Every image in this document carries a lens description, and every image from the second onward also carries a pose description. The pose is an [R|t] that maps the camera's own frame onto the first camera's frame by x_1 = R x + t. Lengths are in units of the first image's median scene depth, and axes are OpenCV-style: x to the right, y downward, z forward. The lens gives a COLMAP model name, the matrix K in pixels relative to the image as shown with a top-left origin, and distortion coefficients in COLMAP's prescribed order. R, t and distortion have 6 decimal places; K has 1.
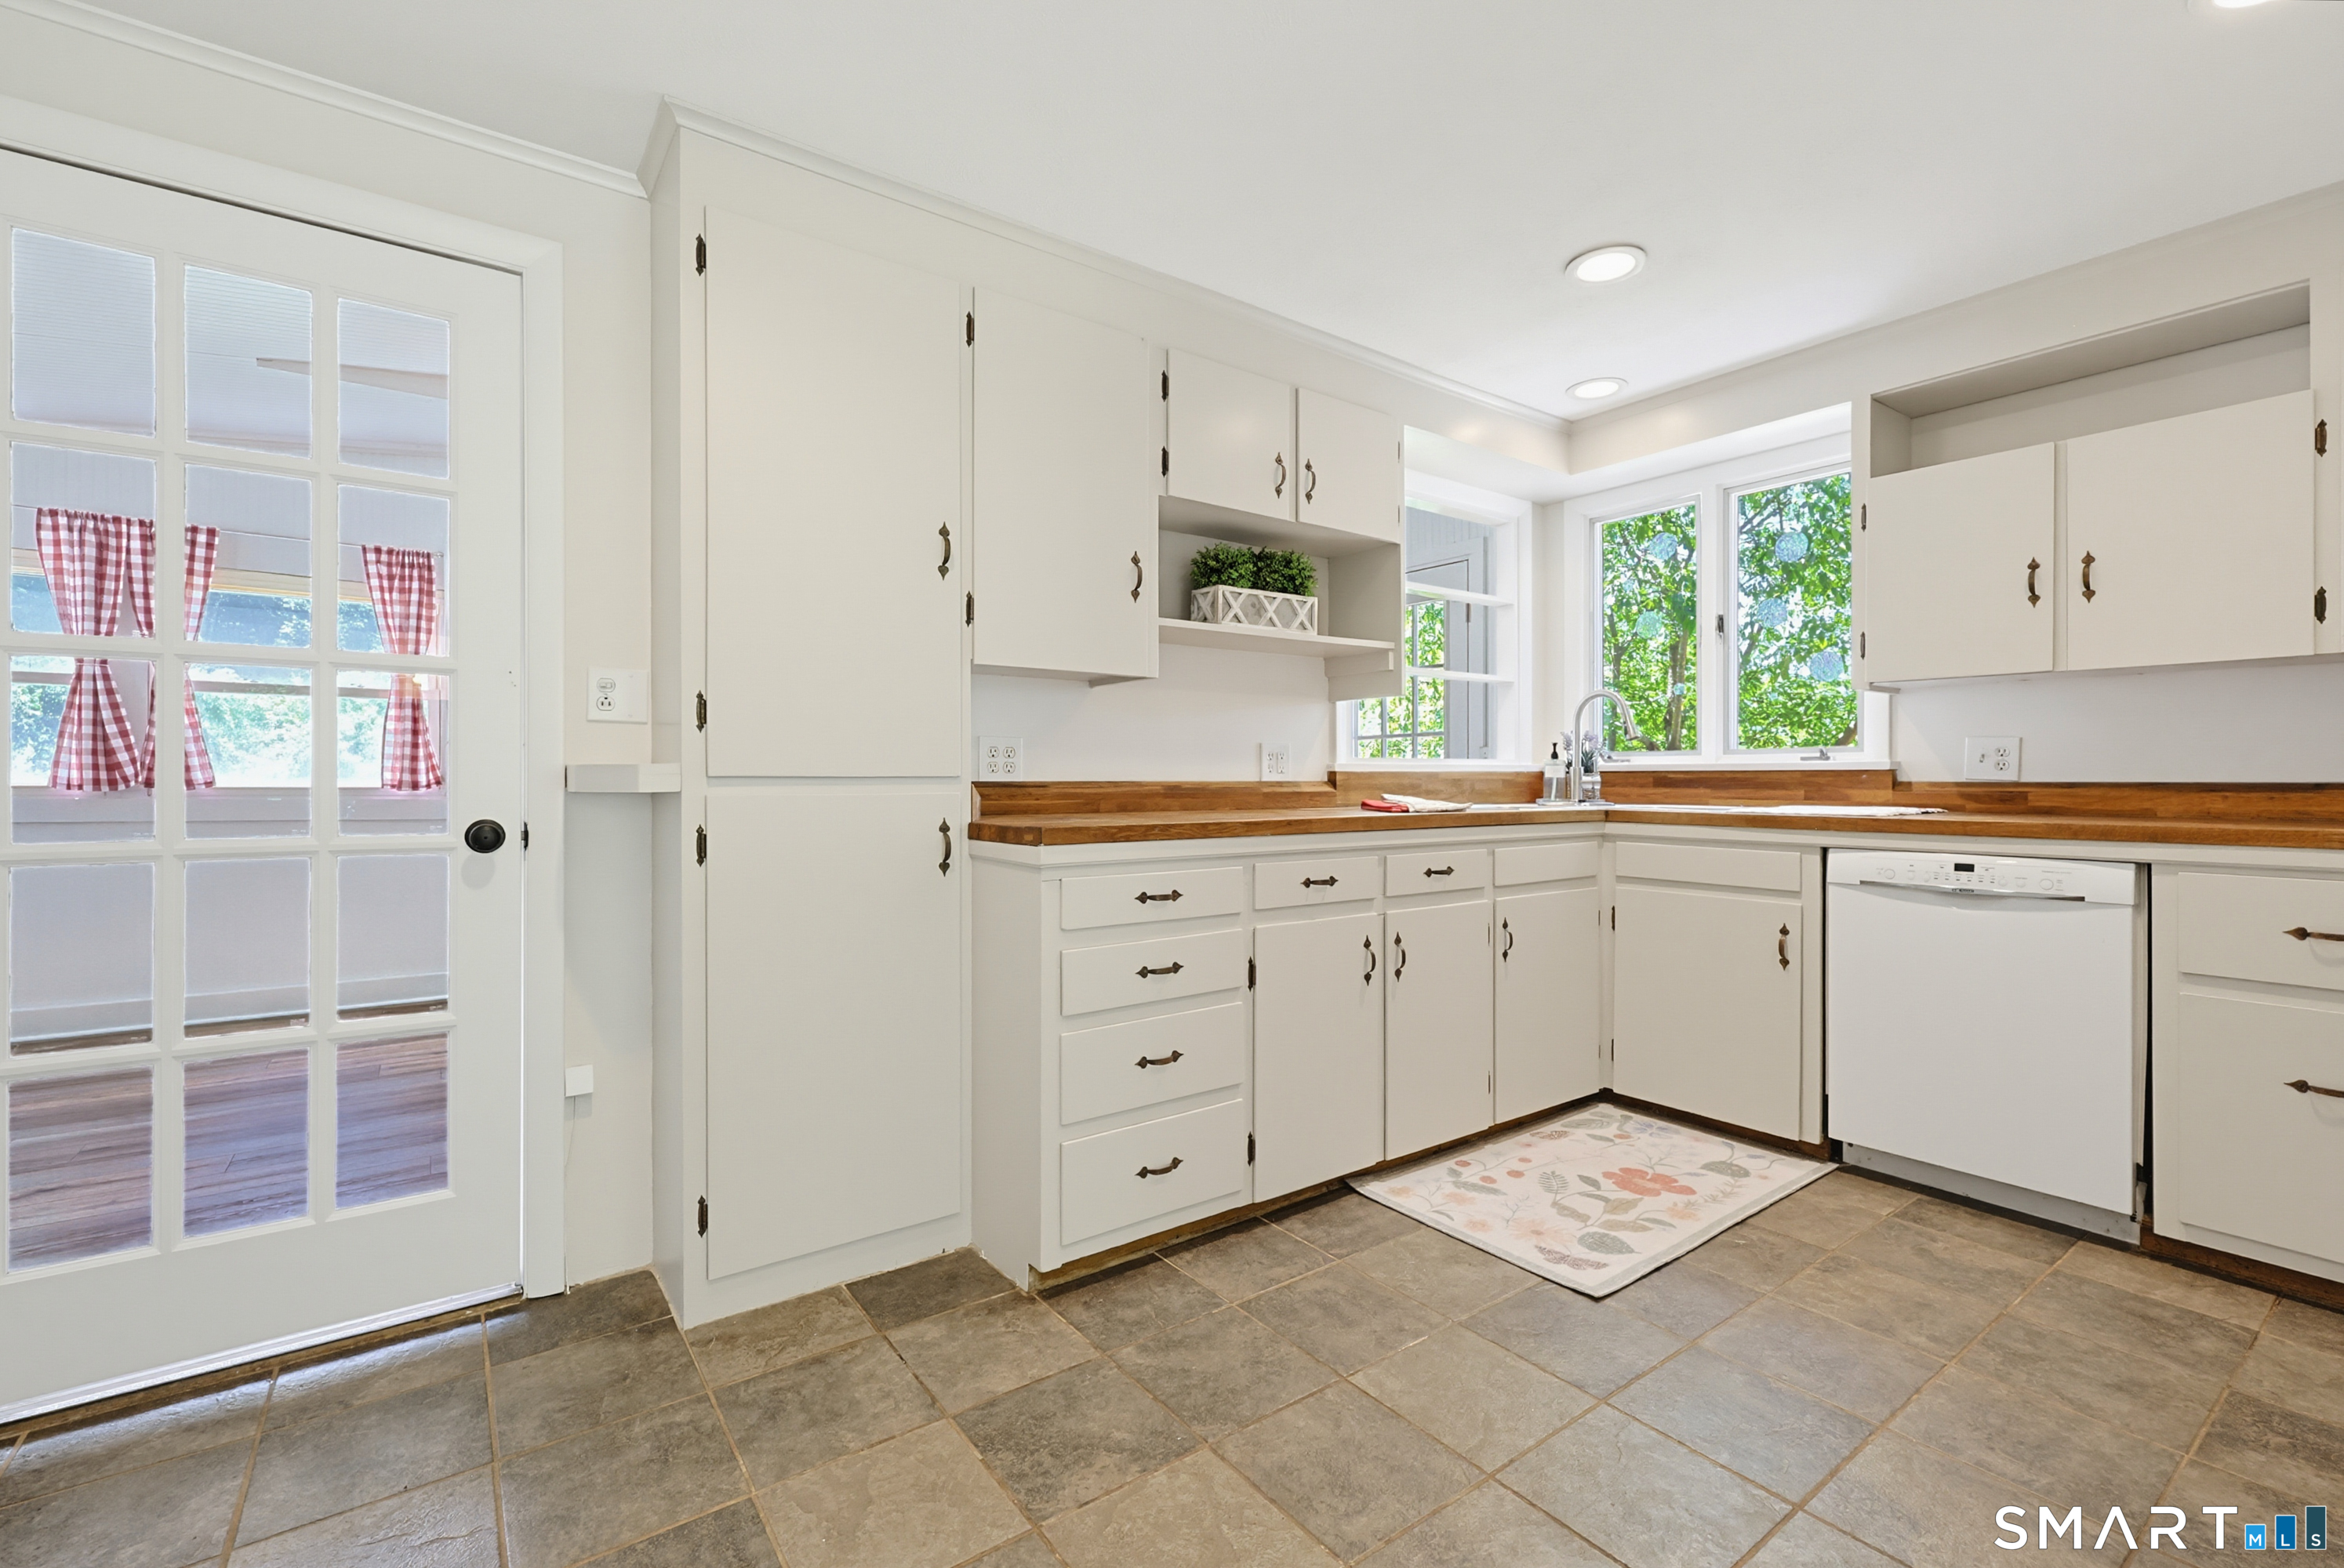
lens RADIAL K [[1016.1, 0, 1165.5], [0, 1016.1, 785.5], [0, 0, 1]] dist [0.002830, -0.000476]
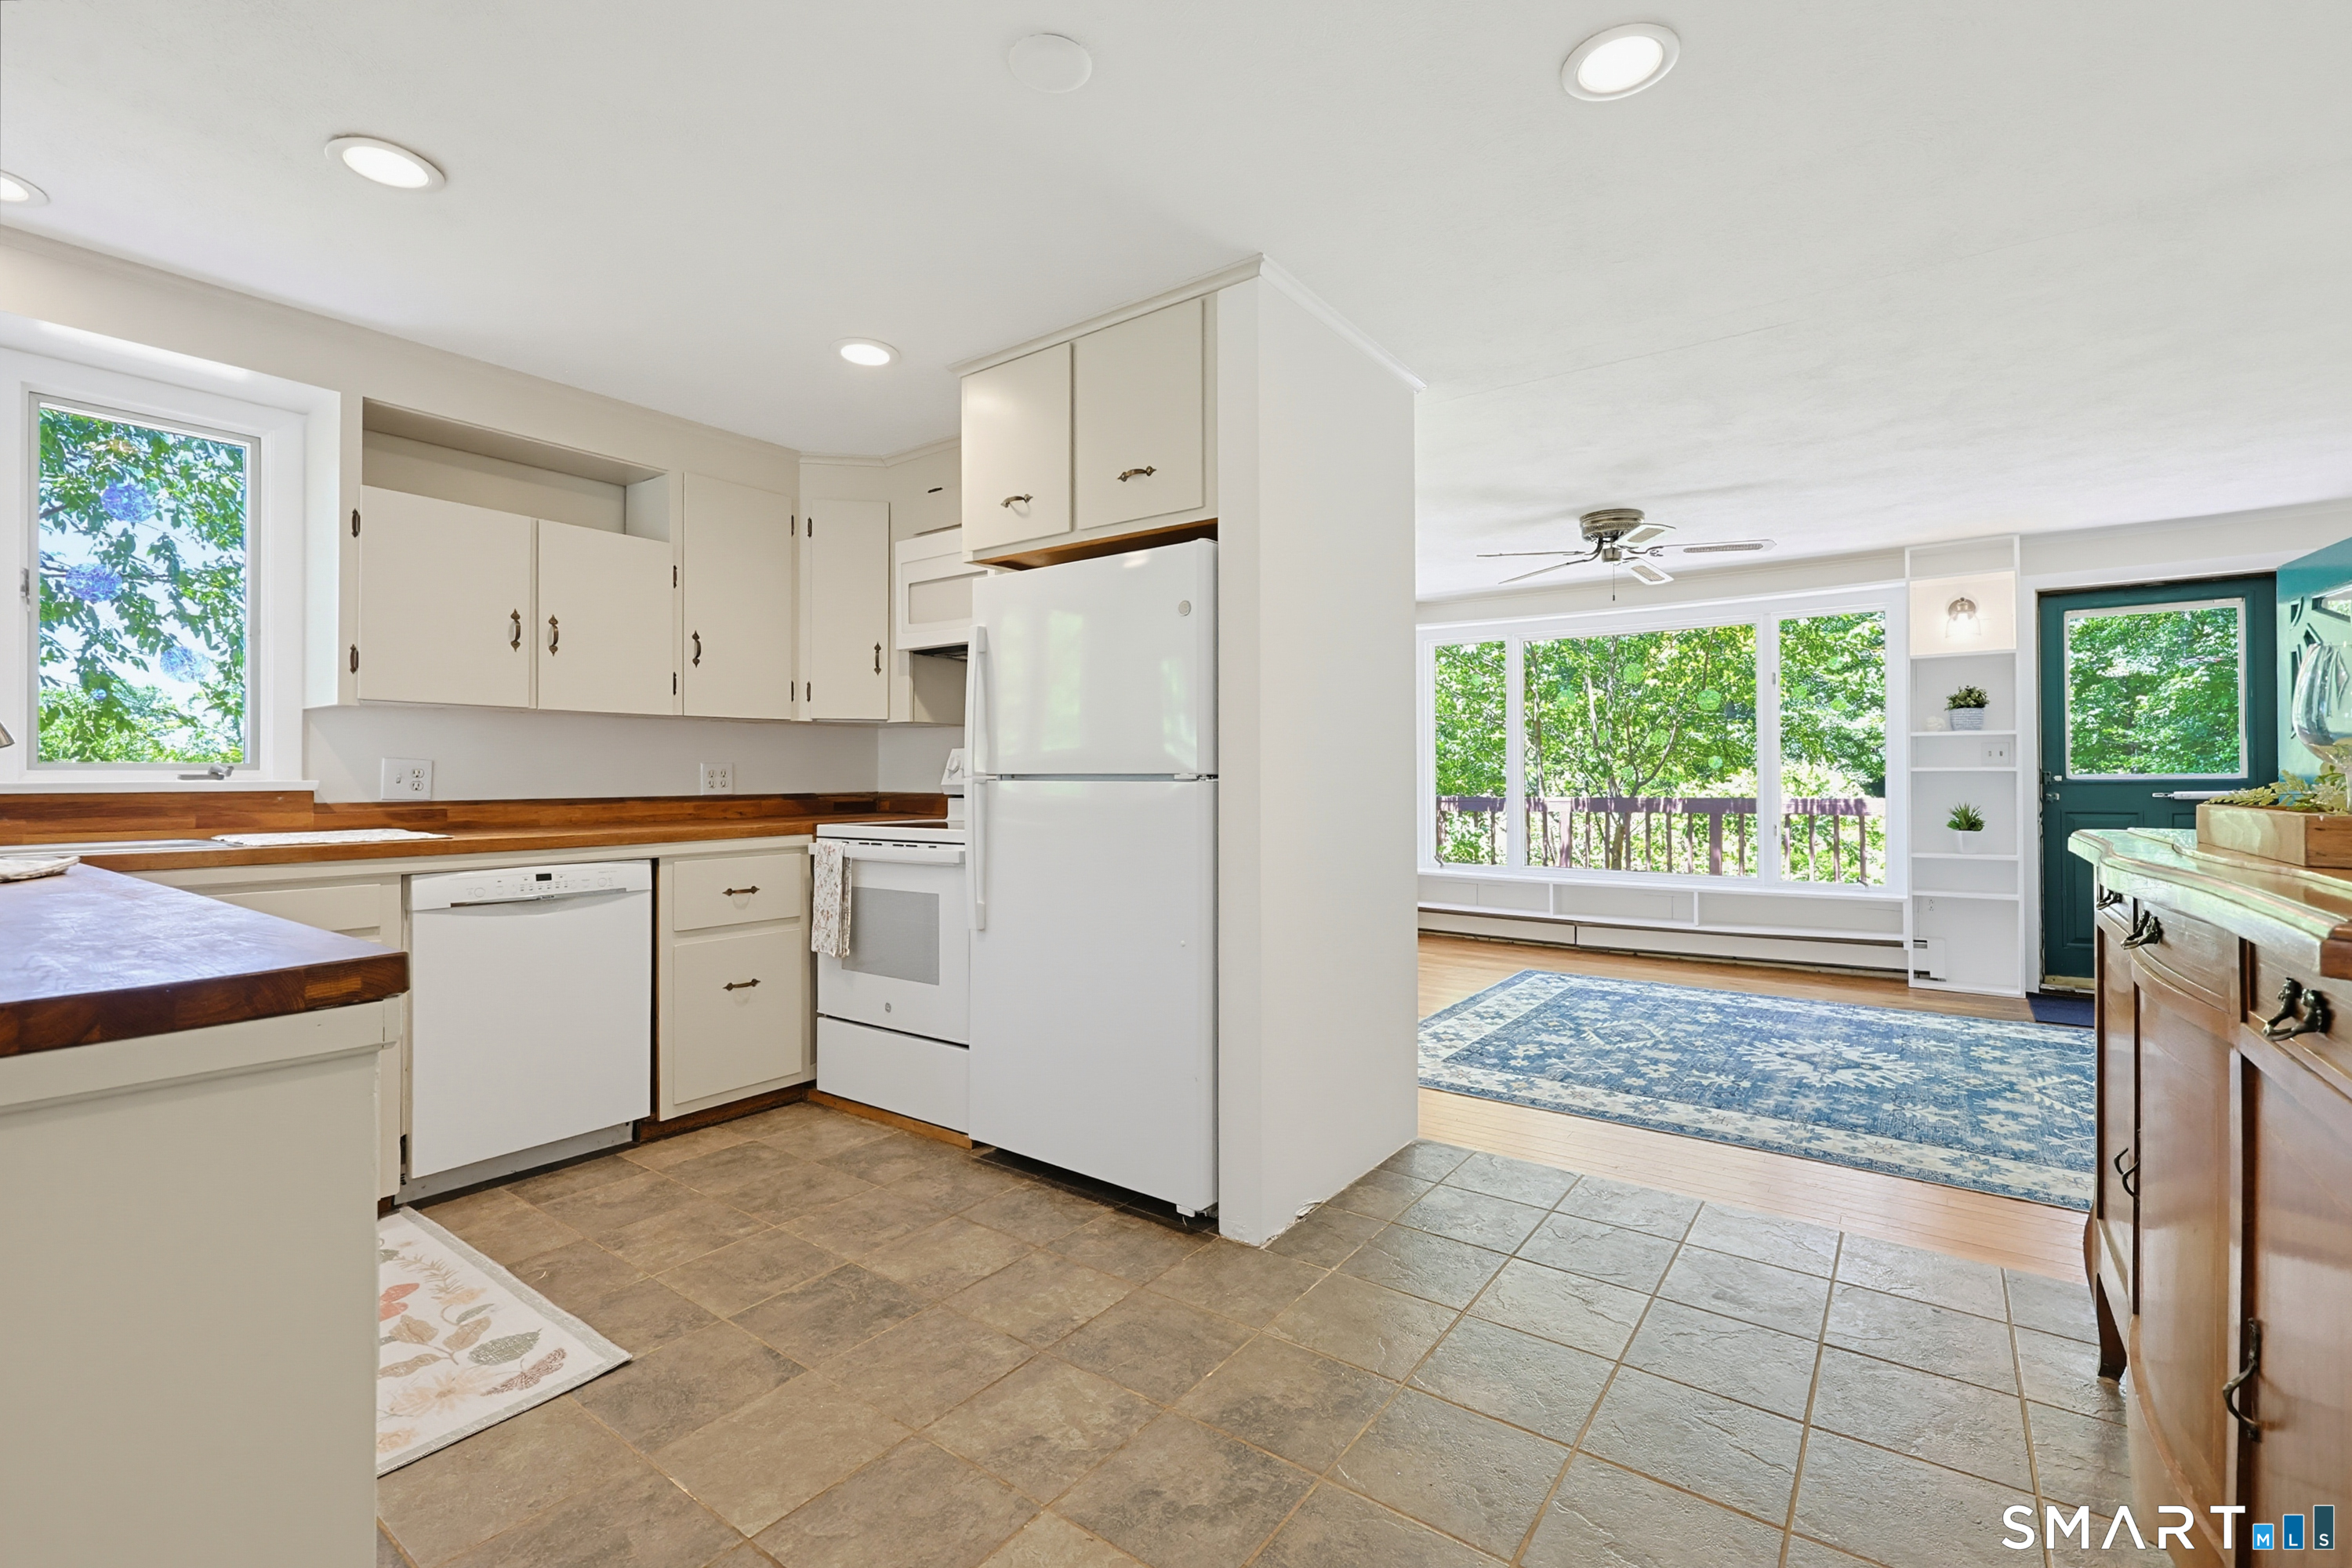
lens RADIAL K [[1018.9, 0, 1183.6], [0, 1018.9, 781.5], [0, 0, 1]] dist [0.001354, -0.000068]
pose [[-0.302673, -0.003858, 0.953087, -0.488314], [0.010745, 0.999914, 0.007460, -0.025906], [-0.953034, 0.012499, -0.302606, 0.613702]]
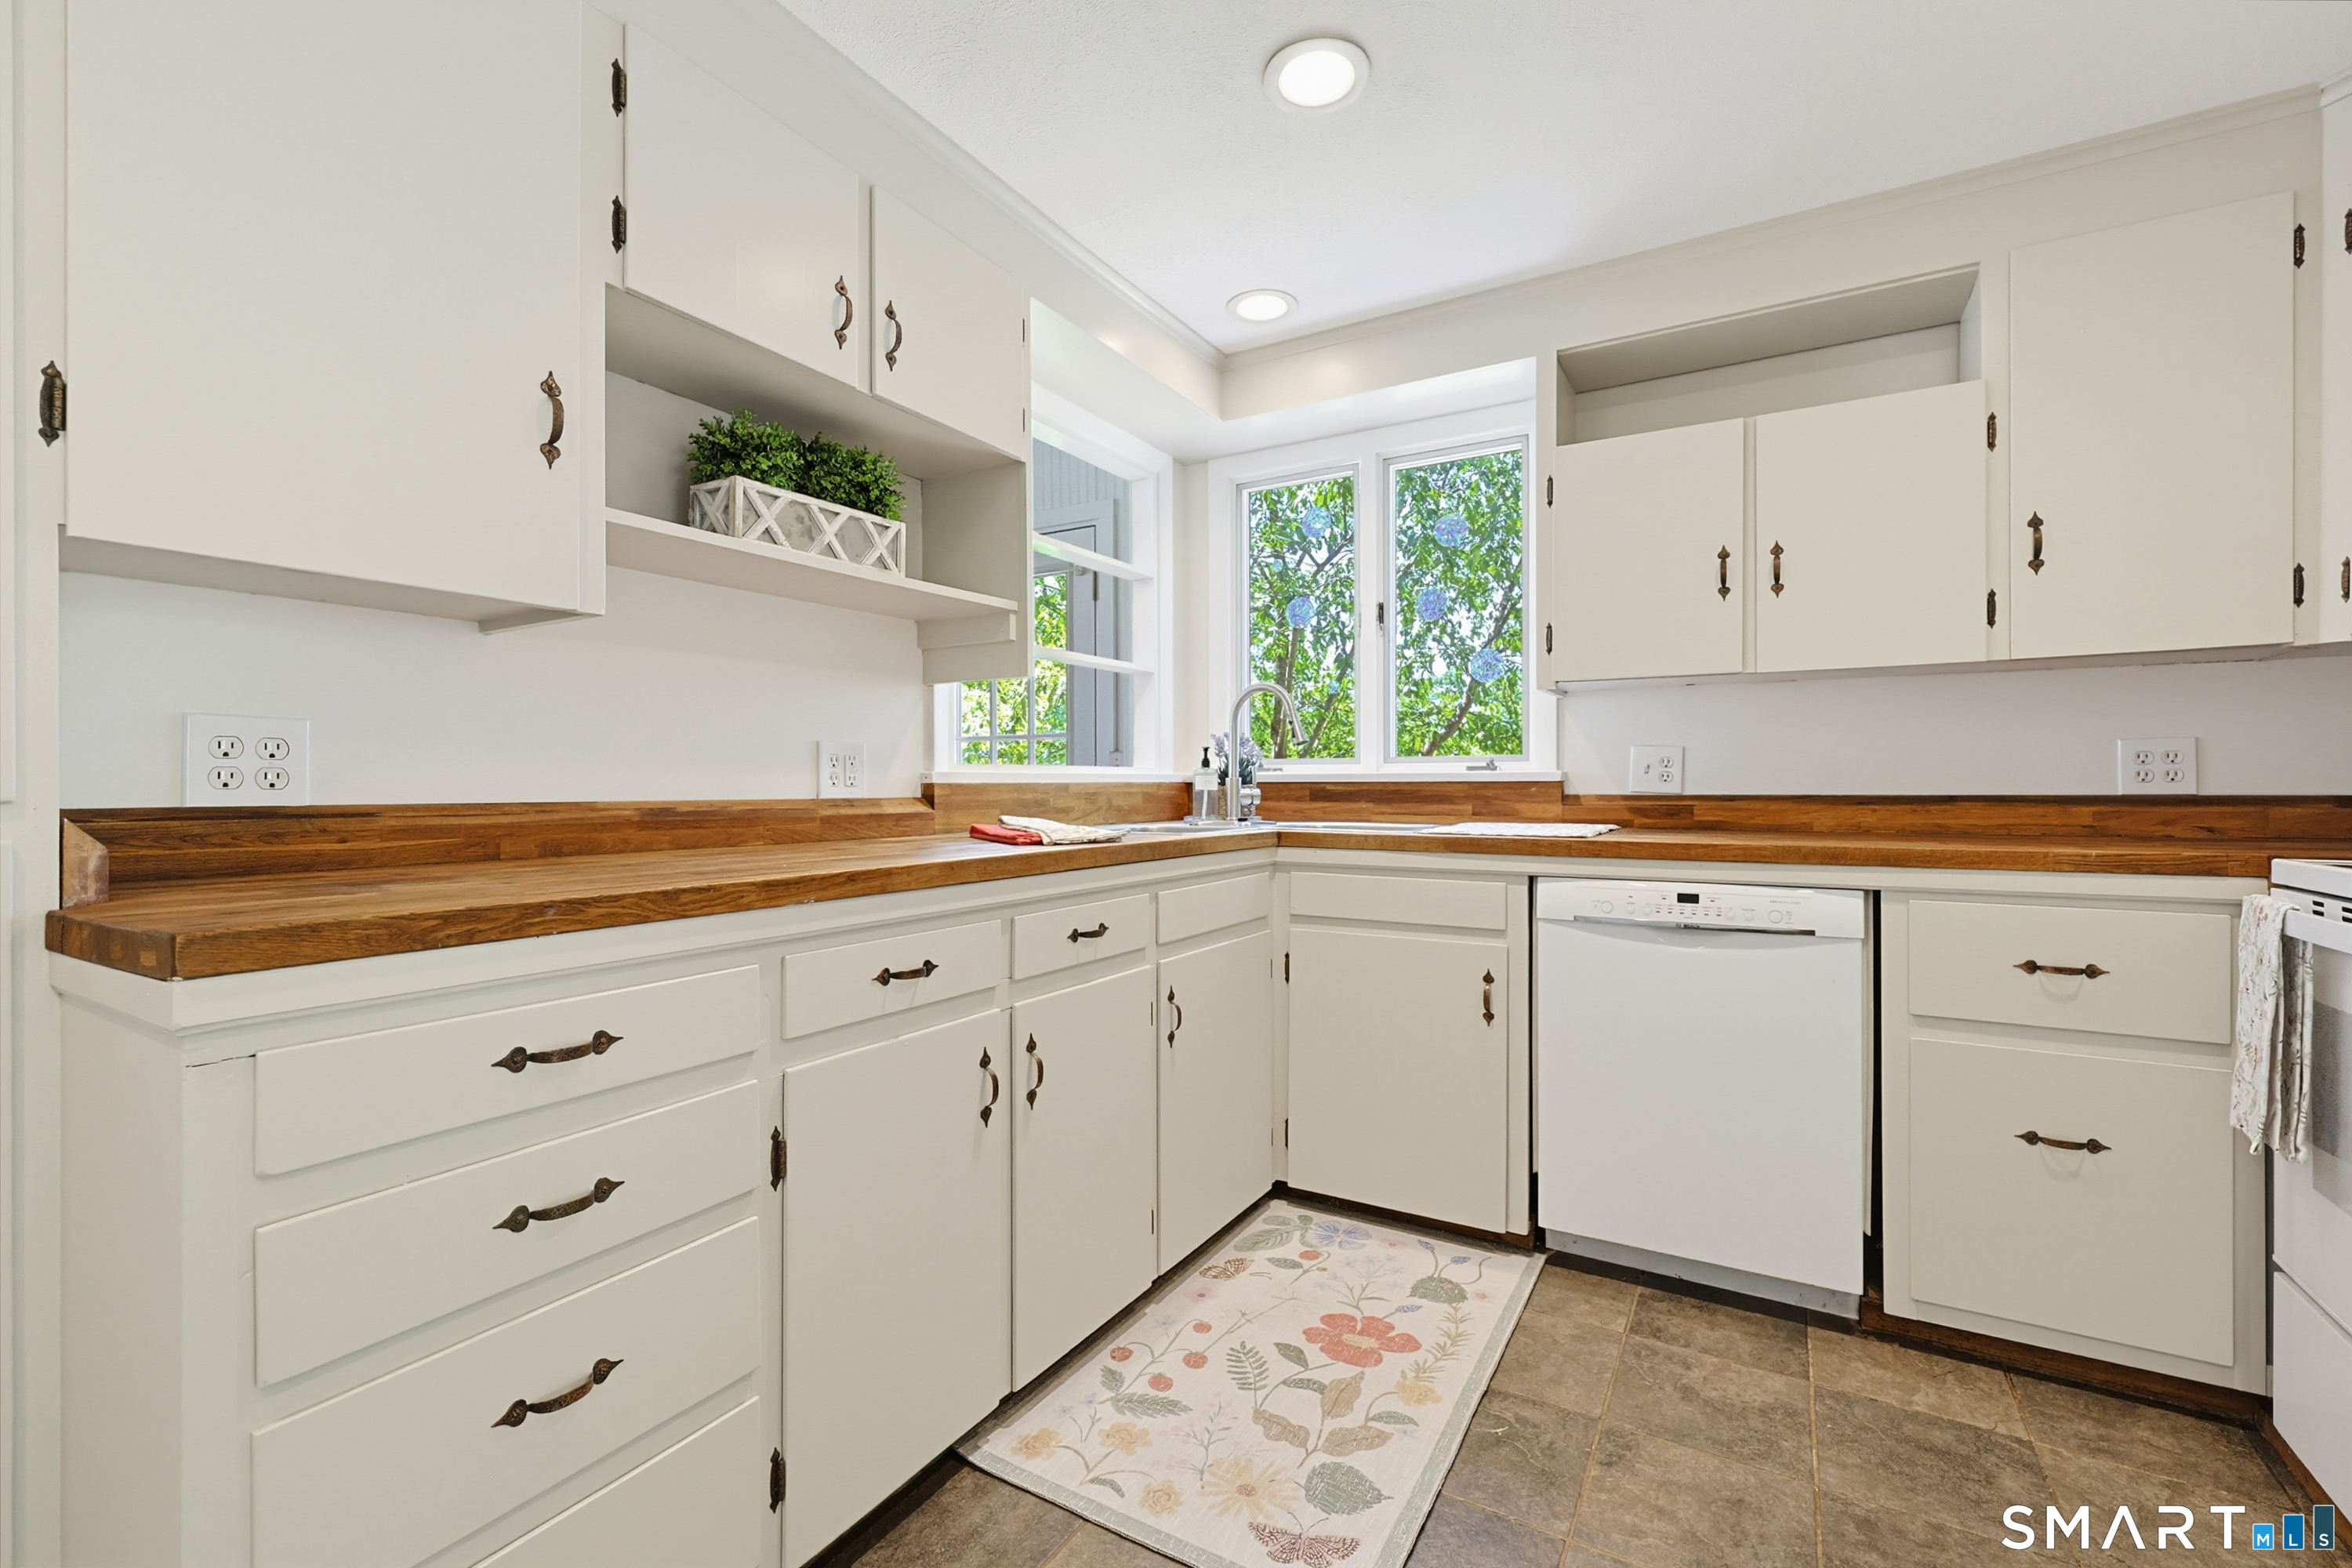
lens RADIAL K [[1009.5, 0, 1180.1], [0, 1009.5, 782.0], [0, 0, 1]] dist [-0.001443, -0.000331]
pose [[0.918468, -0.000251, 0.395496, 0.061145], [0.004336, 0.999946, -0.009434, -0.009203], [-0.395472, 0.010380, 0.918419, 0.368572]]
